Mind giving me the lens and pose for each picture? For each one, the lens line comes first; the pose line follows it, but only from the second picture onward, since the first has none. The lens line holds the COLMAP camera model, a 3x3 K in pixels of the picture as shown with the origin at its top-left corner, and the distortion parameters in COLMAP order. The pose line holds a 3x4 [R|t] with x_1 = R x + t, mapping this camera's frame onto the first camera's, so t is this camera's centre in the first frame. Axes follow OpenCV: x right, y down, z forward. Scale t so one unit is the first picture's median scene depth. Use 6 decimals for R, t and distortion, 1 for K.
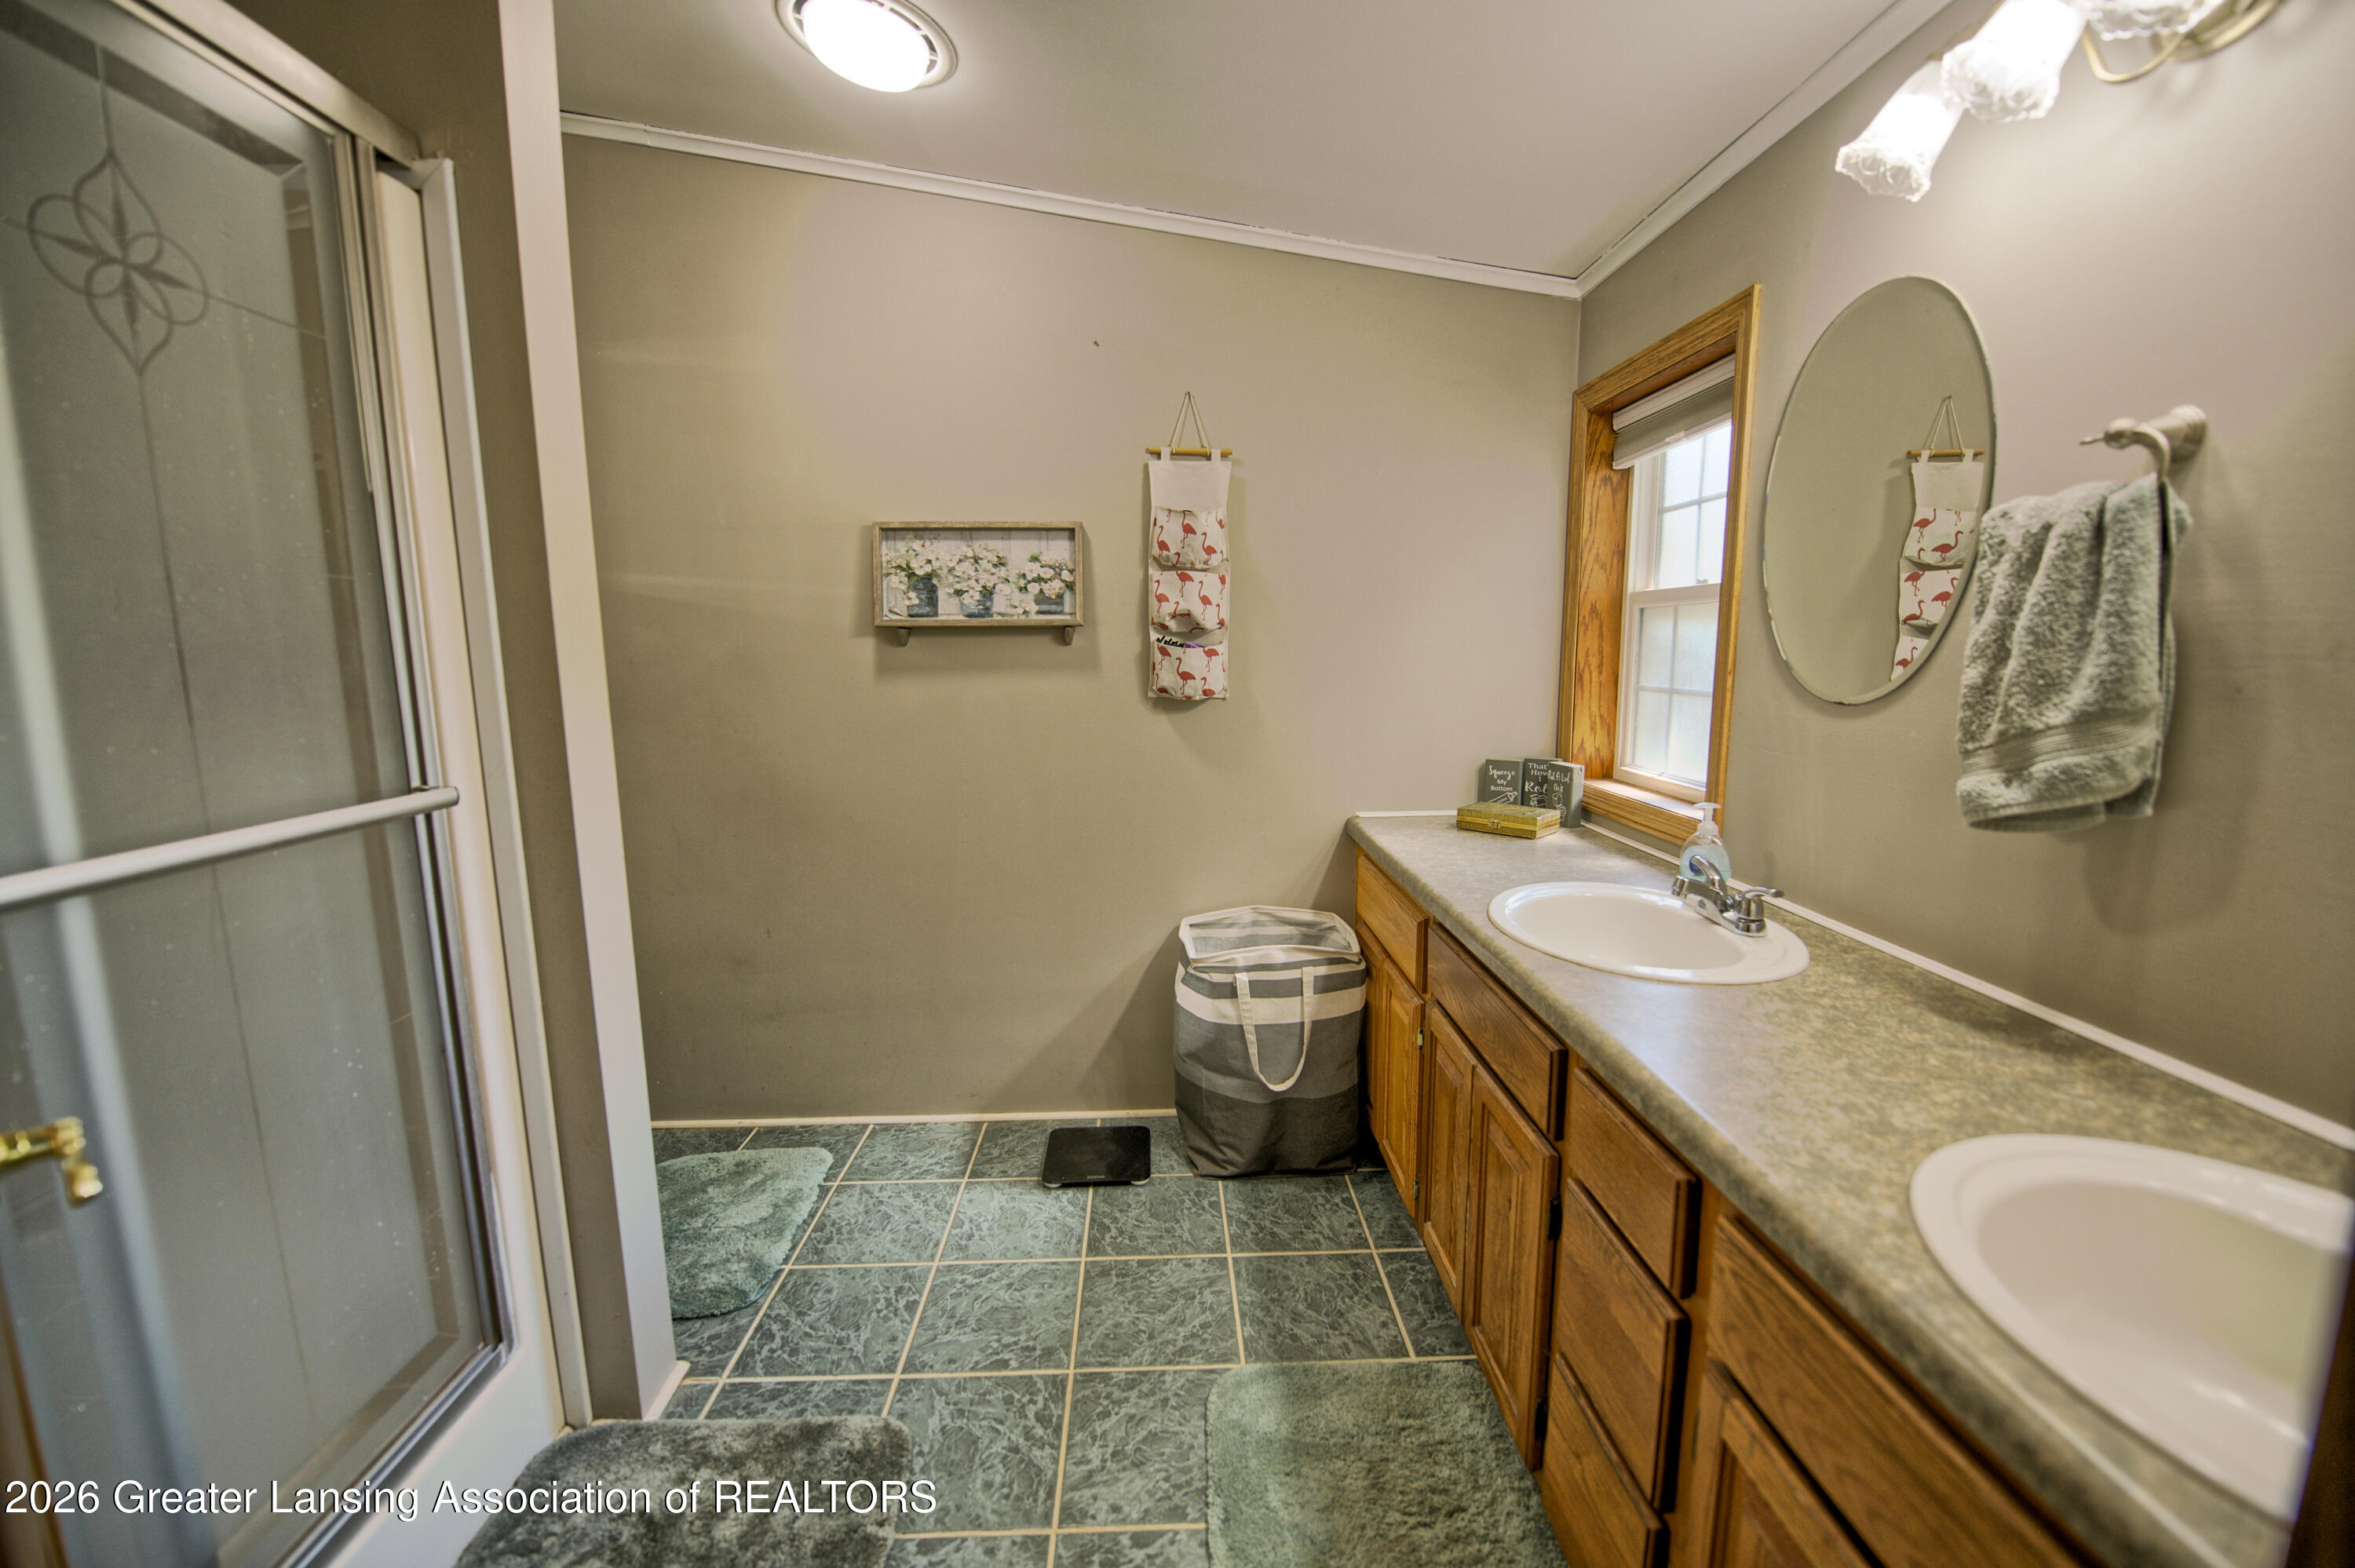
lens RADIAL K [[931.2, 0, 1178.9], [0, 931.2, 781.3], [0, 0, 1]] dist [-0.016729, -0.000920]
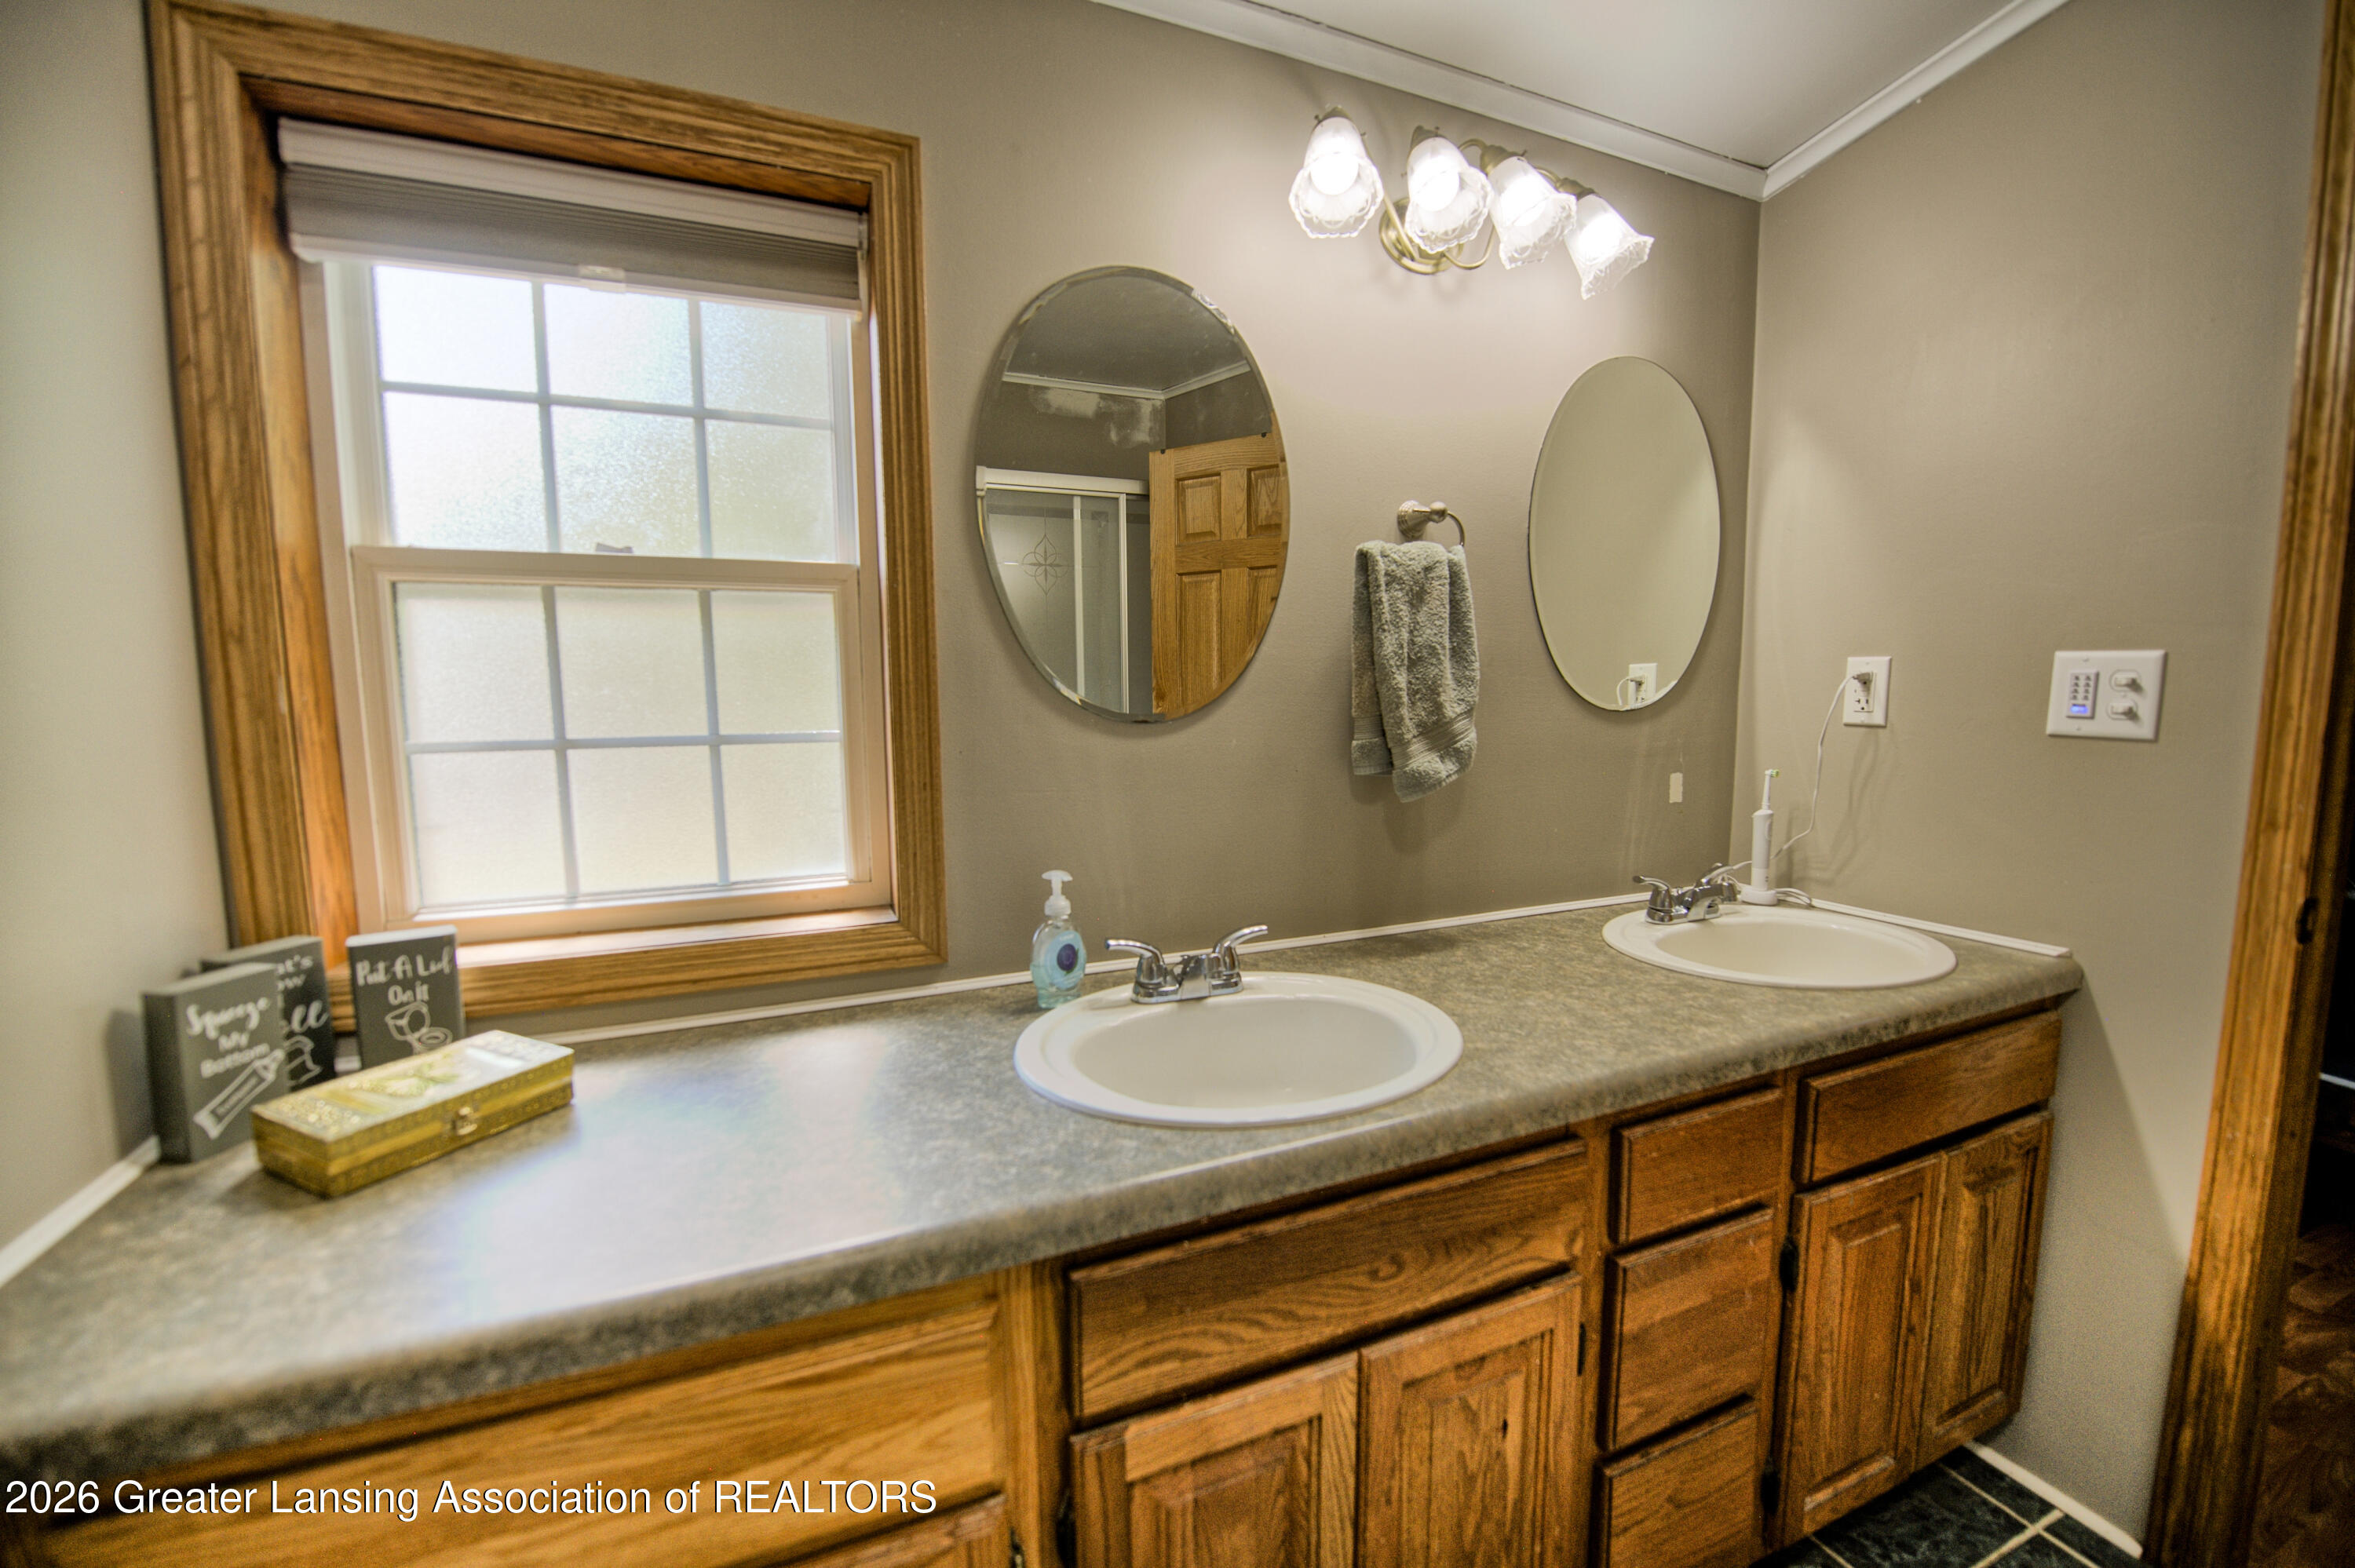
lens RADIAL K [[931.2, 0, 1175.6], [0, 931.2, 781.1], [0, 0, 1]] dist [-0.016729, -0.000920]
pose [[-0.364616, -0.077690, 0.927911, -0.179563], [0.147338, 0.979146, 0.139875, -0.183463], [-0.919427, 0.187717, -0.345566, 1.589098]]
